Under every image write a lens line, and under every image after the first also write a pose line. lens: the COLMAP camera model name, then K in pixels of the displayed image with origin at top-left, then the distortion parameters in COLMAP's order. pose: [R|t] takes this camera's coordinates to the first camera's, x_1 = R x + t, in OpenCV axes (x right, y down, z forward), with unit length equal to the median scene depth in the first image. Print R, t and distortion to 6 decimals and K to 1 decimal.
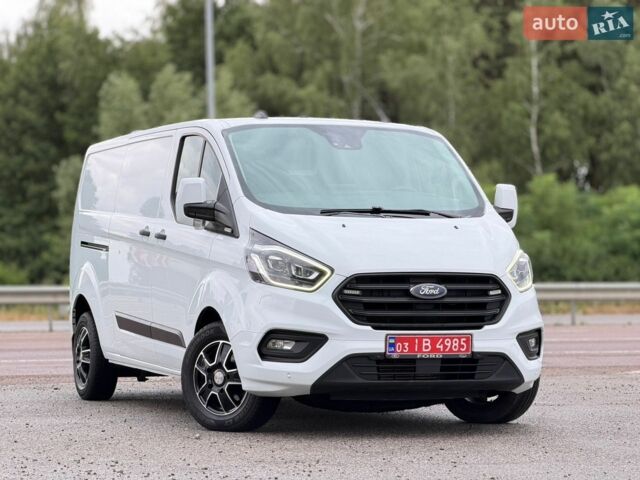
lens RADIAL K [[1928.9, 0, 320.0], [0, 1928.9, 240.0], [0, 0, 1]] dist [0.152654, 0.427044]
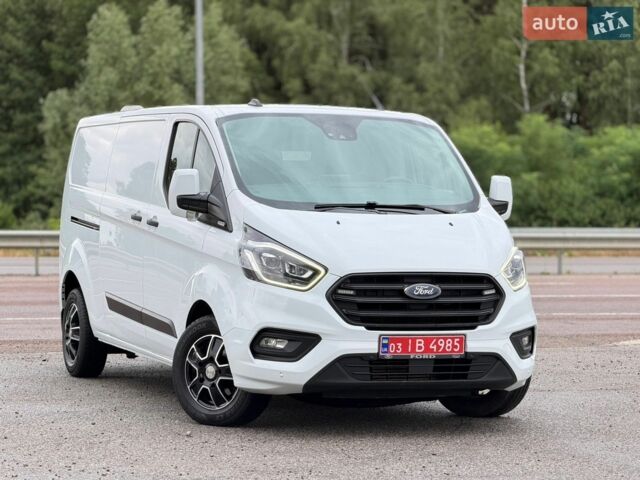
lens RADIAL K [[1928.9, 0, 320.0], [0, 1928.9, 240.0], [0, 0, 1]] dist [0.152654, 0.427044]
pose [[0.999869, 0.013979, 0.008102, -0.004856], [-0.014286, 0.999129, 0.039206, -0.036316], [-0.007547, -0.039317, 0.999198, 0.007765]]
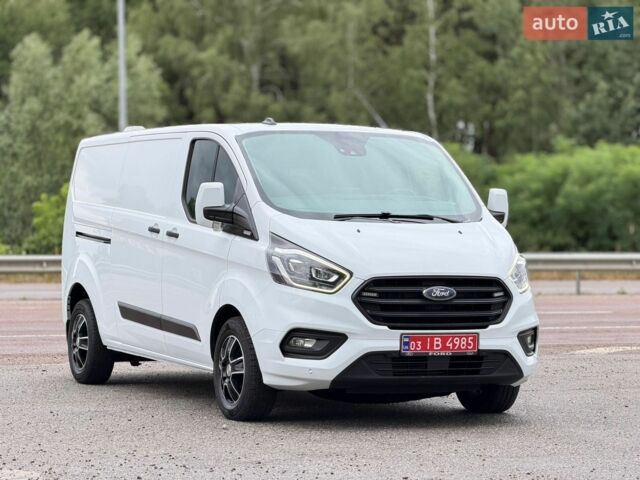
lens RADIAL K [[1924.6, 0, 320.0], [0, 1924.6, 240.0], [0, 0, 1]] dist [0.050912, 0.416292]
pose [[0.997996, 0.008555, 0.062694, -0.074196], [-0.009986, 0.999696, 0.022558, -0.025562], [-0.062482, -0.023139, 0.997778, -0.063138]]
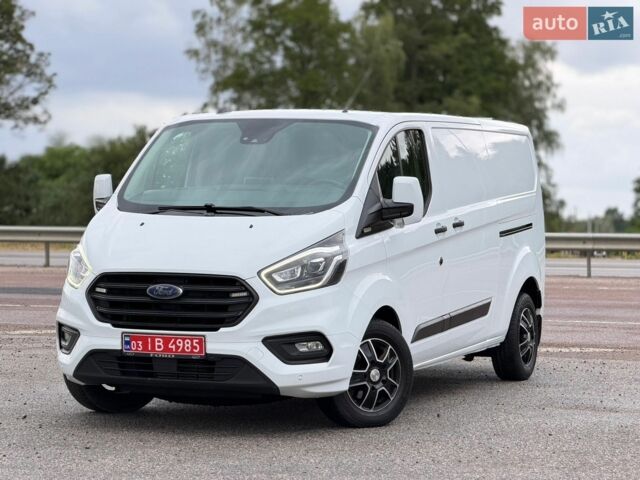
lens RADIAL K [[1928.9, 0, 320.0], [0, 1928.9, 240.0], [0, 0, 1]] dist [0.152654, 0.427044]
pose [[0.746176, 0.021801, -0.665392, 0.755652], [0.006605, 0.999172, 0.040144, -0.038972], [0.665716, -0.034350, 0.745414, 0.283683]]
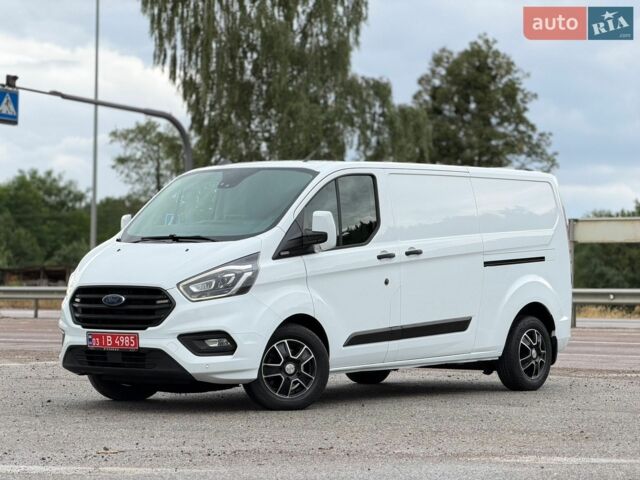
lens RADIAL K [[1928.9, 0, 320.0], [0, 1928.9, 240.0], [0, 0, 1]] dist [0.152654, 0.427044]
pose [[0.519824, -0.013475, -0.854167, 1.200363], [0.016828, 0.999843, -0.005532, -0.004596], [0.854108, -0.011498, 0.519969, 0.413064]]
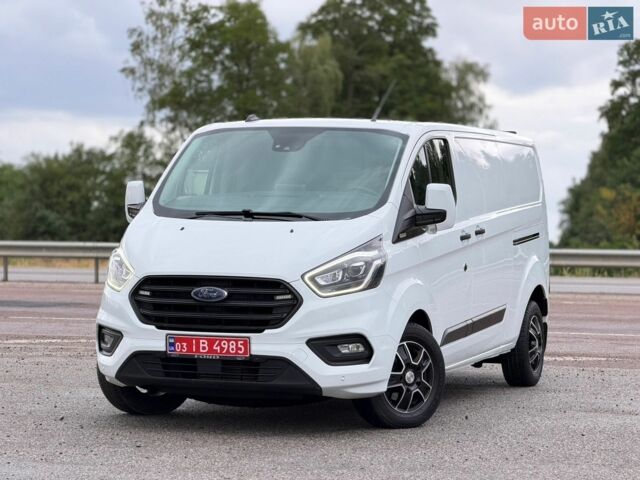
lens RADIAL K [[1928.9, 0, 320.0], [0, 1928.9, 240.0], [0, 0, 1]] dist [0.152654, 0.427044]
pose [[0.771651, 0.017707, -0.635799, 0.725149], [0.001438, 0.999561, 0.029583, -0.031613], [0.636044, -0.023742, 0.771287, 0.227364]]
